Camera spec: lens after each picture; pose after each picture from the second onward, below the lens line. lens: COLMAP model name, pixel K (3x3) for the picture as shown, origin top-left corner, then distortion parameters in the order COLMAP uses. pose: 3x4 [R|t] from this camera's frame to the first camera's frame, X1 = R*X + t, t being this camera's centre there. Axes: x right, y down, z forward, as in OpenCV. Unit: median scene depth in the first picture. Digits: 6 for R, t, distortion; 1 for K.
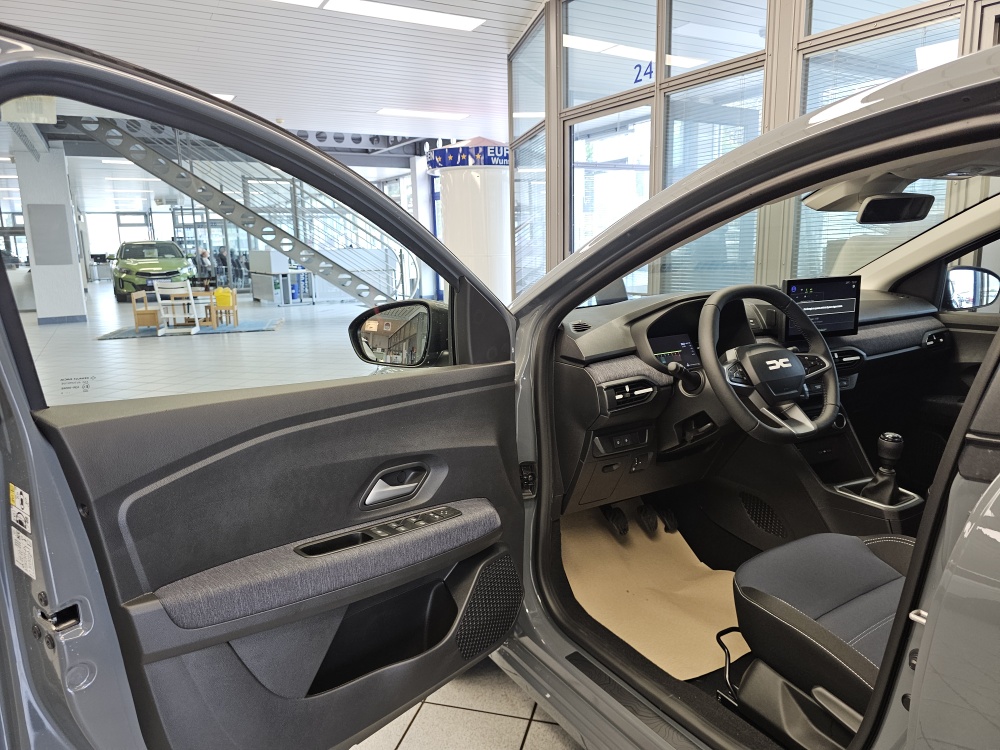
lens RADIAL K [[688.5, 0, 493.7], [0, 688.5, 360.8], [0, 0, 1]] dist [0.055565, -0.075675]
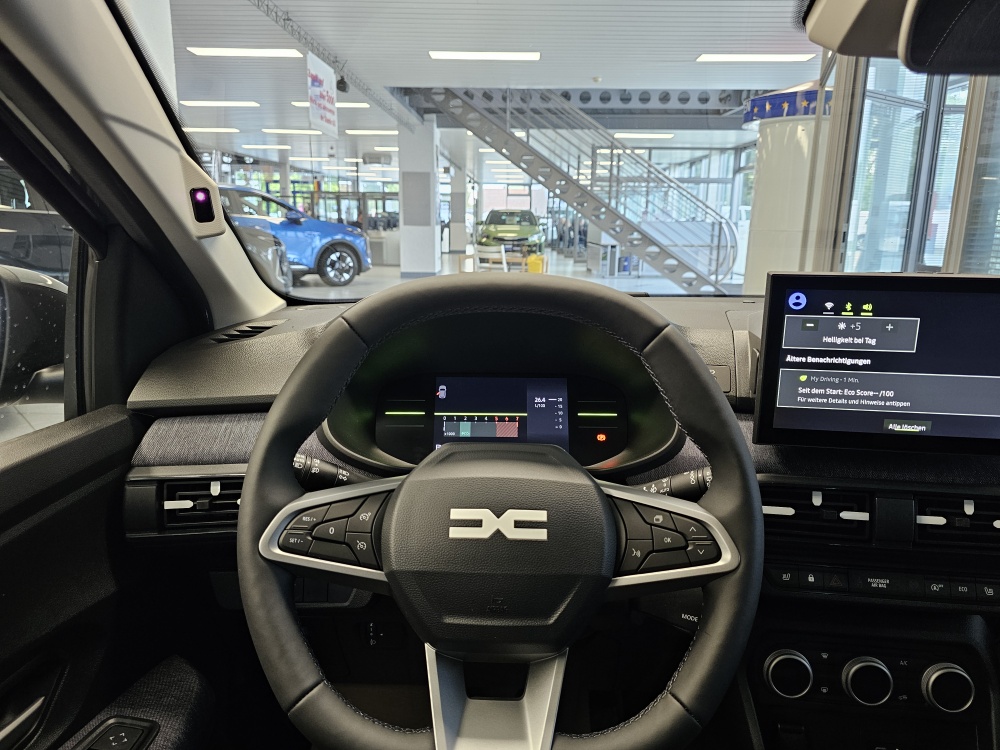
lens RADIAL K [[681.0, 0, 499.9], [0, 681.0, 361.4], [0, 0, 1]] dist [0.067353, -0.069900]
pose [[0.856558, 0.139016, -0.496973, 0.231670], [-0.120366, 0.990290, 0.069552, -0.037880], [0.501817, 0.000243, 0.864974, 0.301748]]
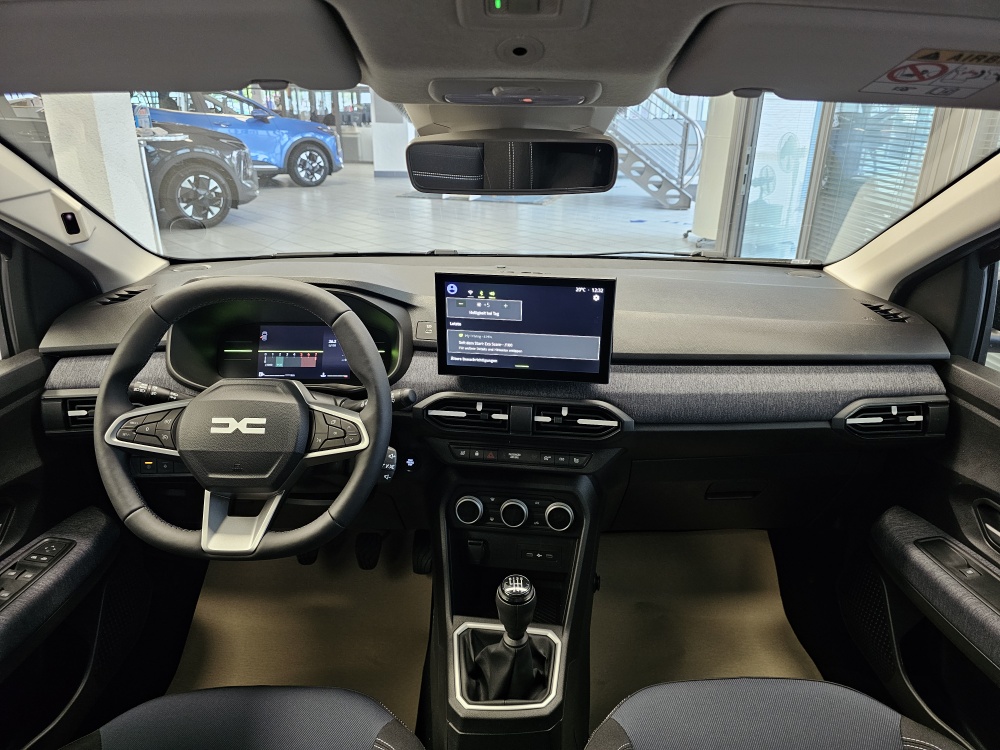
lens RADIAL K [[673.6, 0, 501.4], [0, 673.6, 366.7], [0, 0, 1]] dist [0.079028, -0.073990]
pose [[0.865825, 0.212933, -0.452776, 0.353387], [-0.121394, 0.967285, 0.222761, -0.081833], [0.485397, -0.137908, 0.863349, 0.257162]]
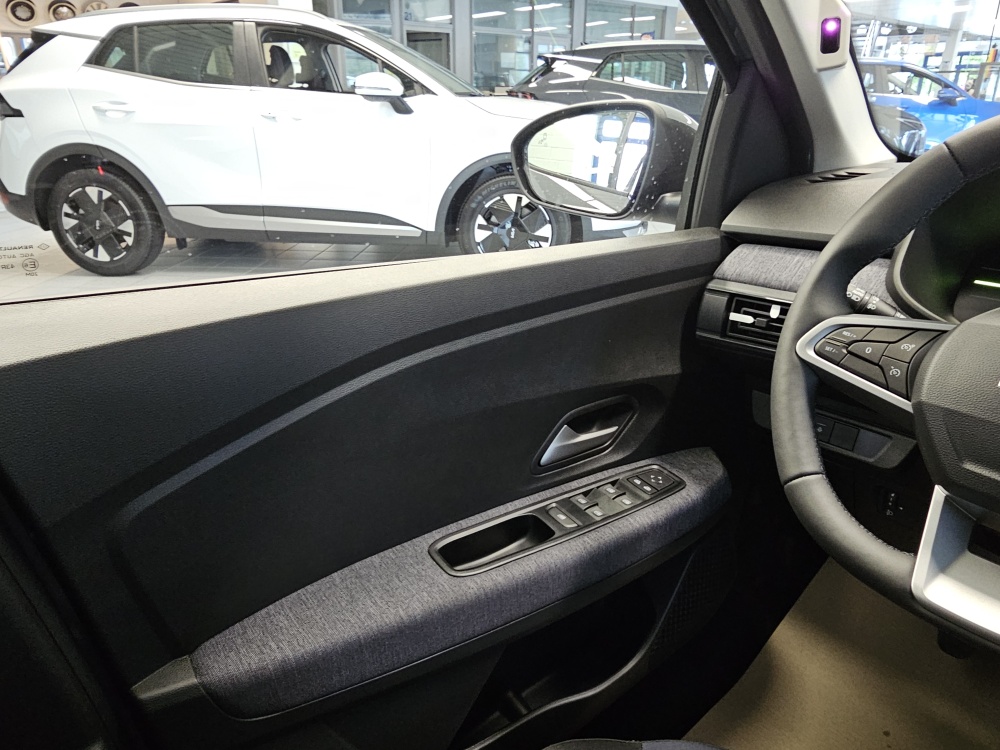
lens RADIAL K [[690.6, 0, 485.1], [0, 690.6, 374.7], [0, 0, 1]] dist [-0.005111, -0.004316]
pose [[0.181997, 0.393730, -0.901029, 0.255211], [-0.176889, 0.914494, 0.363884, -0.024446], [0.967258, 0.093156, 0.236082, 0.293456]]
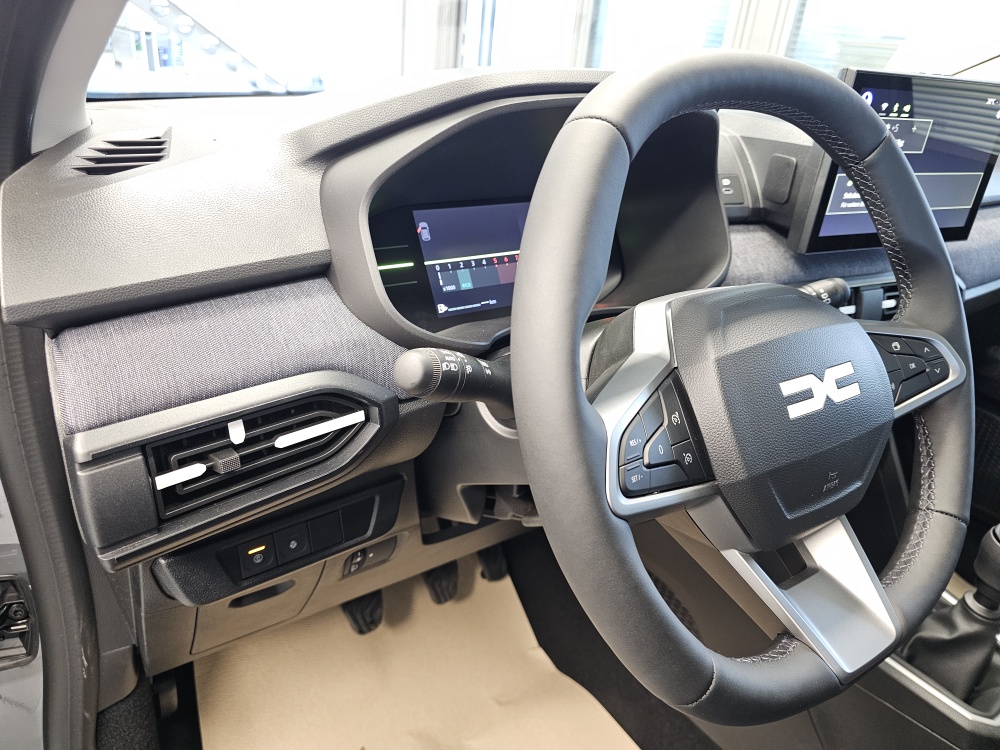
lens RADIAL K [[678.6, 0, 498.8], [0, 678.6, 375.0], [0, 0, 1]] dist [0.062421, -0.063728]
pose [[0.990701, 0.064386, 0.119855, 0.108417], [-0.095846, 0.955510, 0.278952, -0.024752], [-0.096563, -0.287846, 0.952796, 0.319411]]
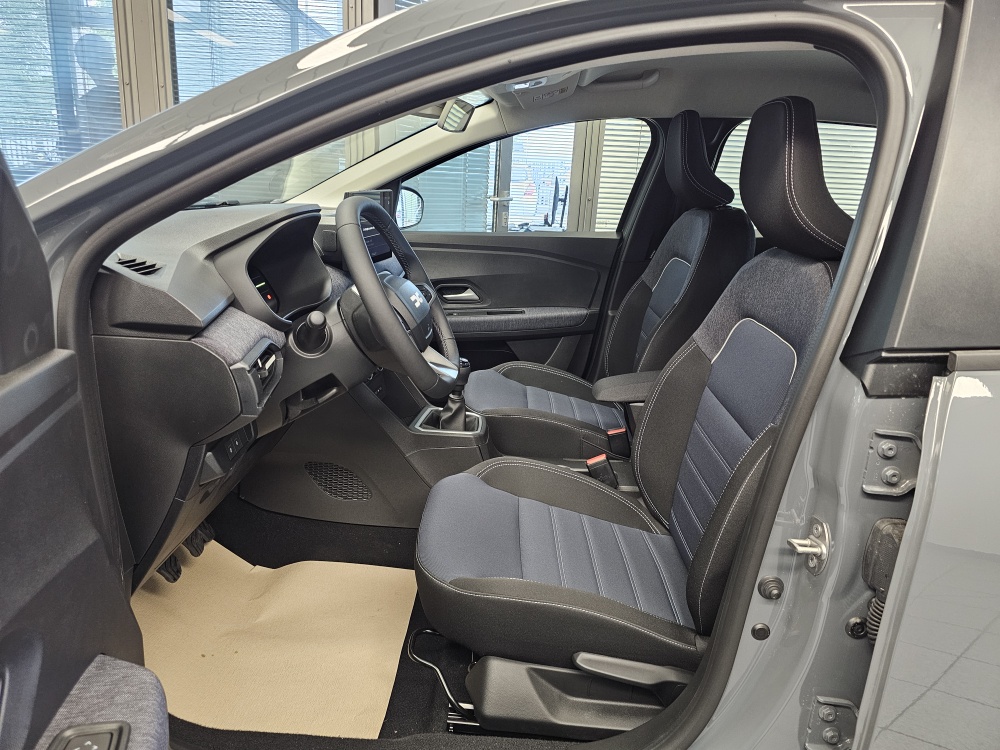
lens RADIAL K [[673.6, 0, 501.4], [0, 673.6, 366.7], [0, 0, 1]] dist [0.079028, -0.073990]
pose [[0.517768, -0.184848, 0.835313, -0.083882], [0.081026, 0.982585, 0.167214, -0.016821], [-0.851675, -0.018896, 0.523729, 0.210845]]
